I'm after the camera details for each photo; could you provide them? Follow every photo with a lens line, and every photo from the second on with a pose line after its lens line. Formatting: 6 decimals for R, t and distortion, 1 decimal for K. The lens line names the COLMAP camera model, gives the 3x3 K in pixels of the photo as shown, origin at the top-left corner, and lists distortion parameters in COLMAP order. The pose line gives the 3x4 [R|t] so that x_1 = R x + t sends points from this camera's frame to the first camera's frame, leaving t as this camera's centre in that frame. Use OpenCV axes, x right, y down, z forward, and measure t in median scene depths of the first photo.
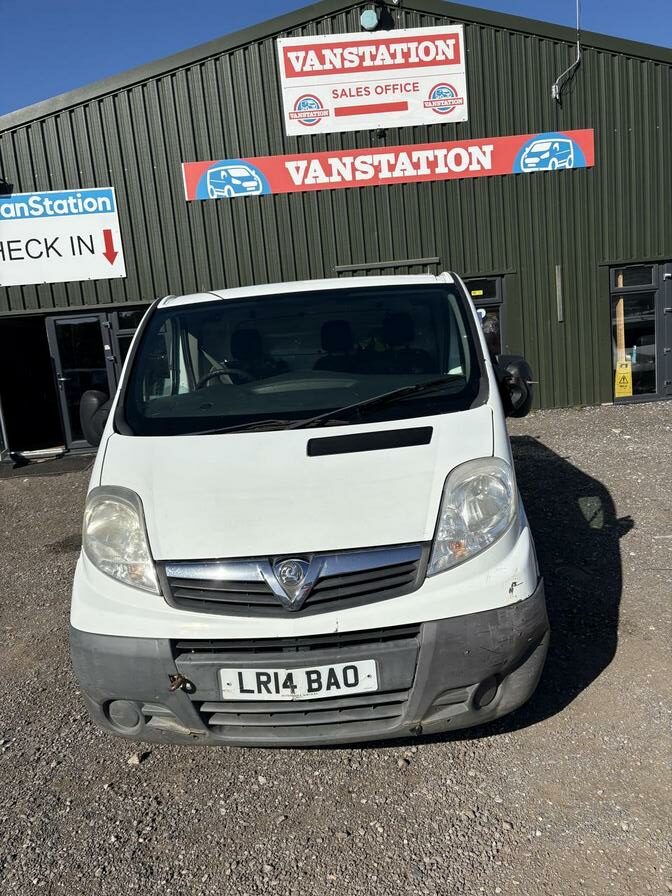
lens RADIAL K [[691.2, 0, 347.3], [0, 691.2, 447.9], [0, 0, 1]] dist [0.044568, -0.006781]
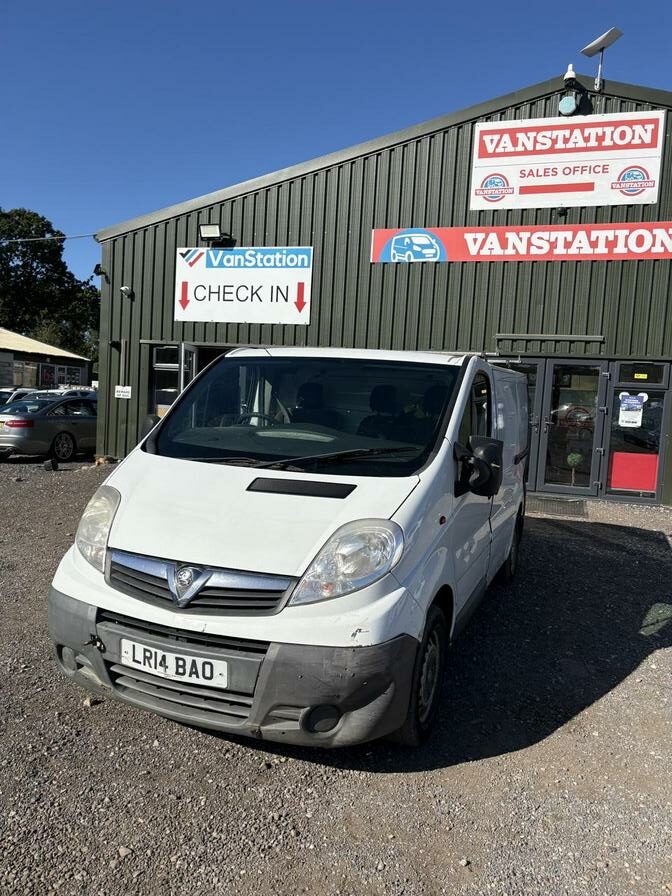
lens RADIAL K [[691.2, 0, 347.3], [0, 691.2, 447.9], [0, 0, 1]] dist [0.044568, -0.006781]
pose [[0.933010, 0.160207, -0.322221, 0.141443], [-0.182671, 0.982339, -0.040519, -0.012899], [0.310039, 0.096665, 0.945797, -0.029997]]
